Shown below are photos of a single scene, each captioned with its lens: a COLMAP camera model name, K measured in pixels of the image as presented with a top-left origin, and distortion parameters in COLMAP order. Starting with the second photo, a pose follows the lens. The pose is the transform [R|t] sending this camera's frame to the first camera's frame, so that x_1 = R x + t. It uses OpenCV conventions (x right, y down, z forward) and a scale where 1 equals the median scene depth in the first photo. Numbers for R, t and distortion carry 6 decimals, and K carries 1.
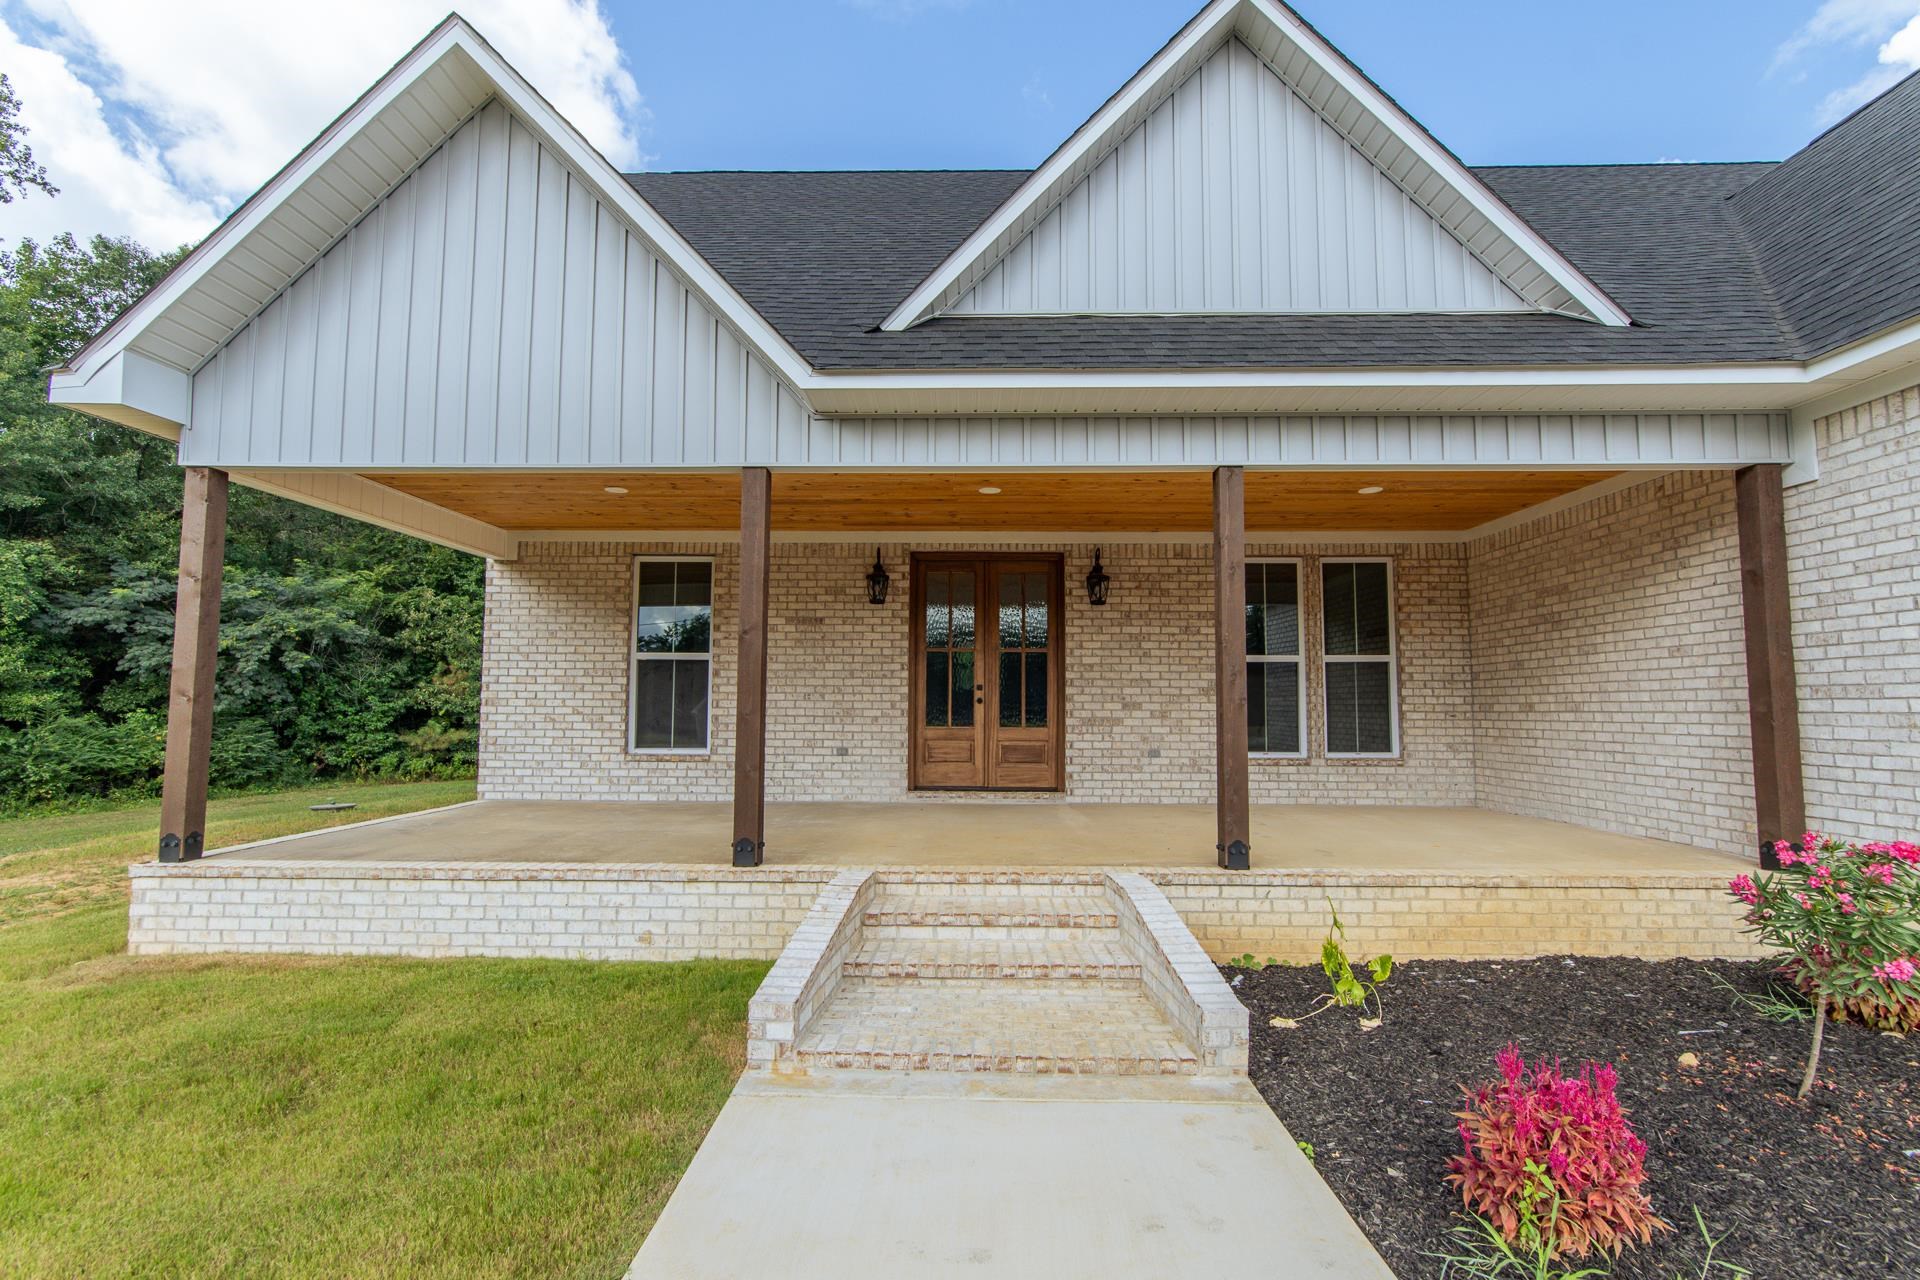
lens RADIAL K [[841.5, 0, 965.6], [0, 841.5, 647.8], [0, 0, 1]] dist [-0.001220, 0.002116]
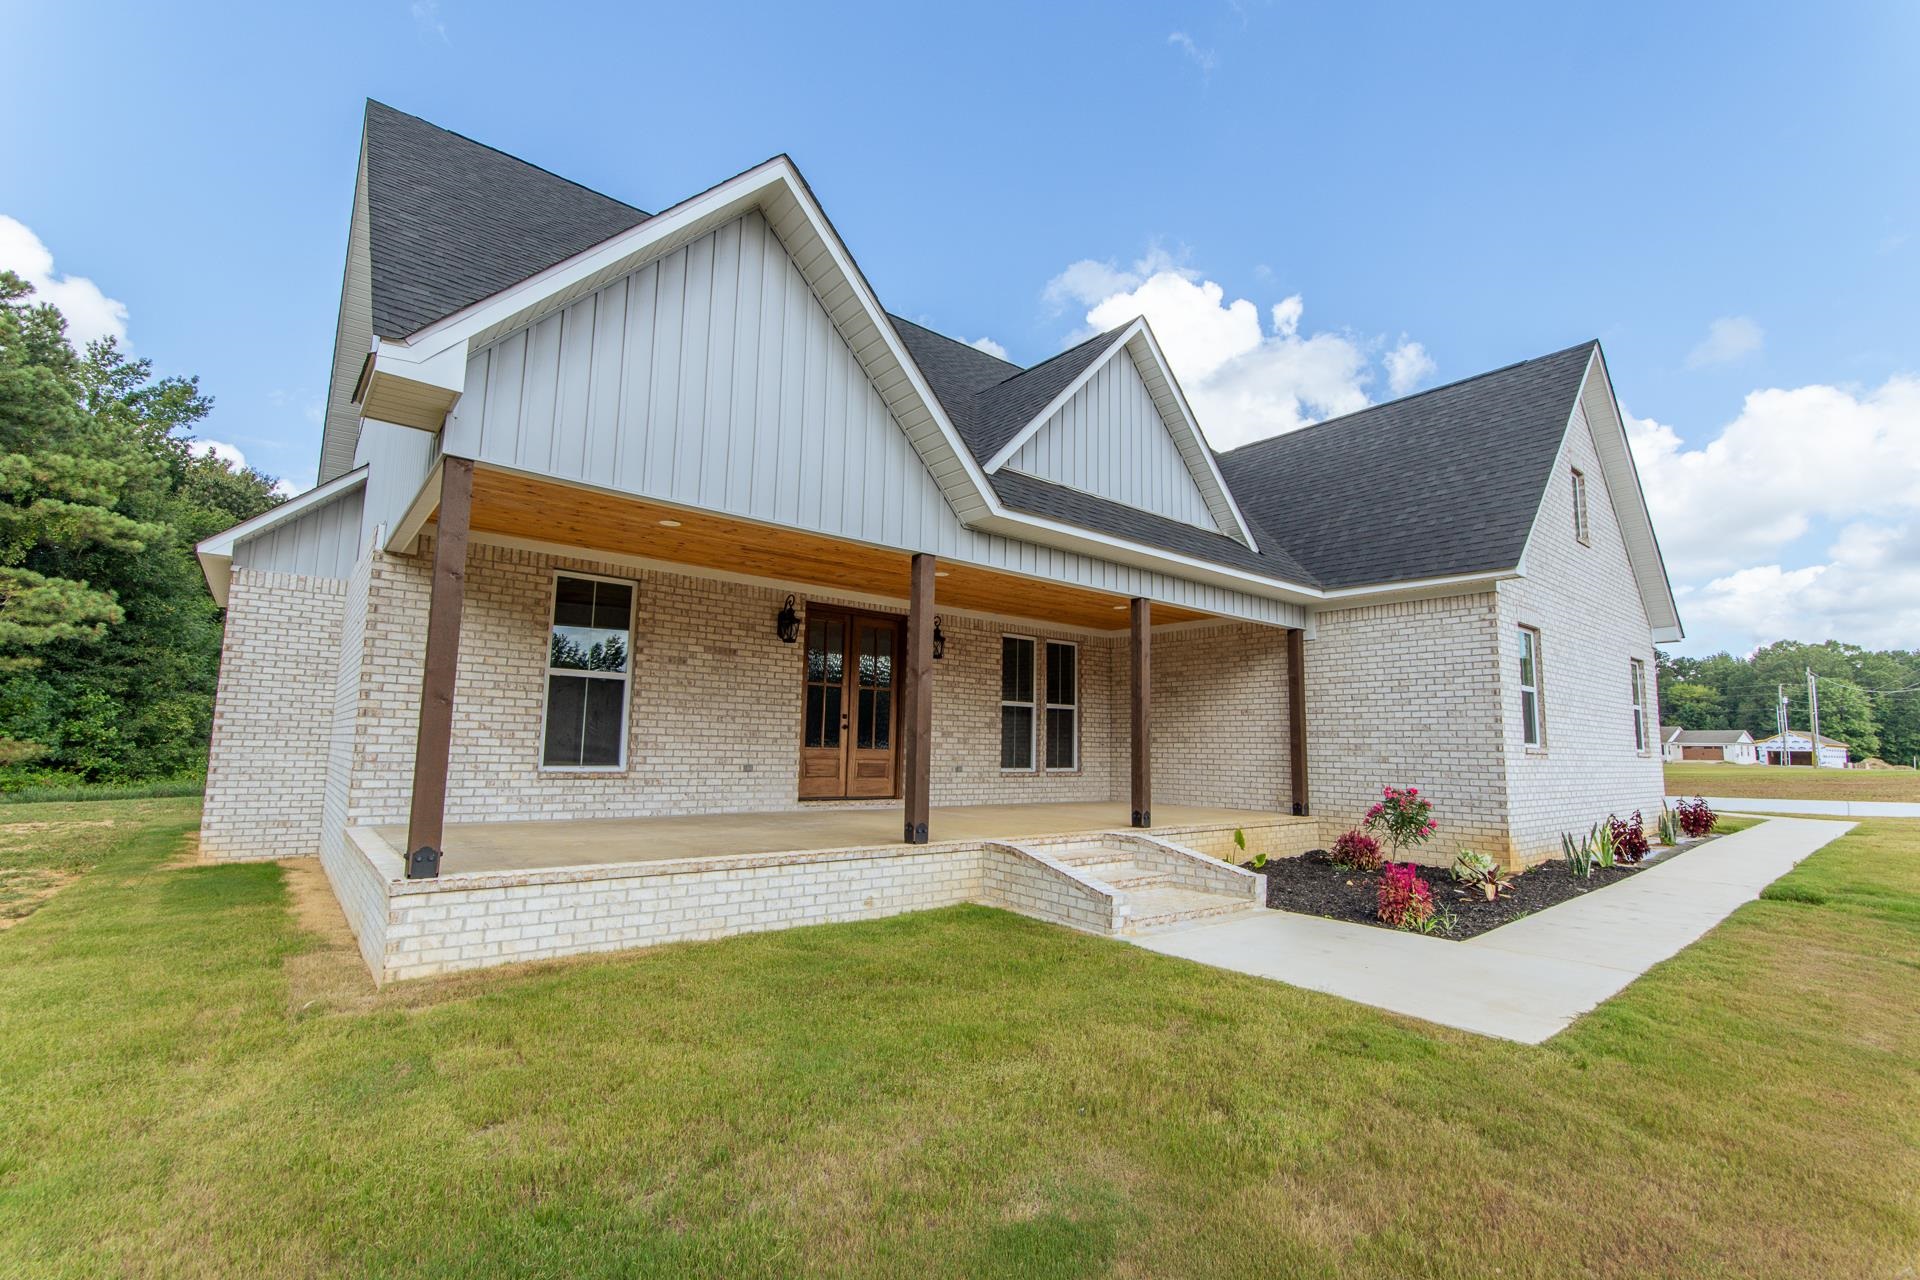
lens RADIAL K [[841.5, 0, 947.8], [0, 841.5, 635.6], [0, 0, 1]] dist [-0.001220, 0.002116]
pose [[0.760425, 0.098172, 0.641963, -0.695193], [-0.062670, 0.994988, -0.077924, 0.016187], [-0.646395, 0.019024, 0.762765, -0.049884]]
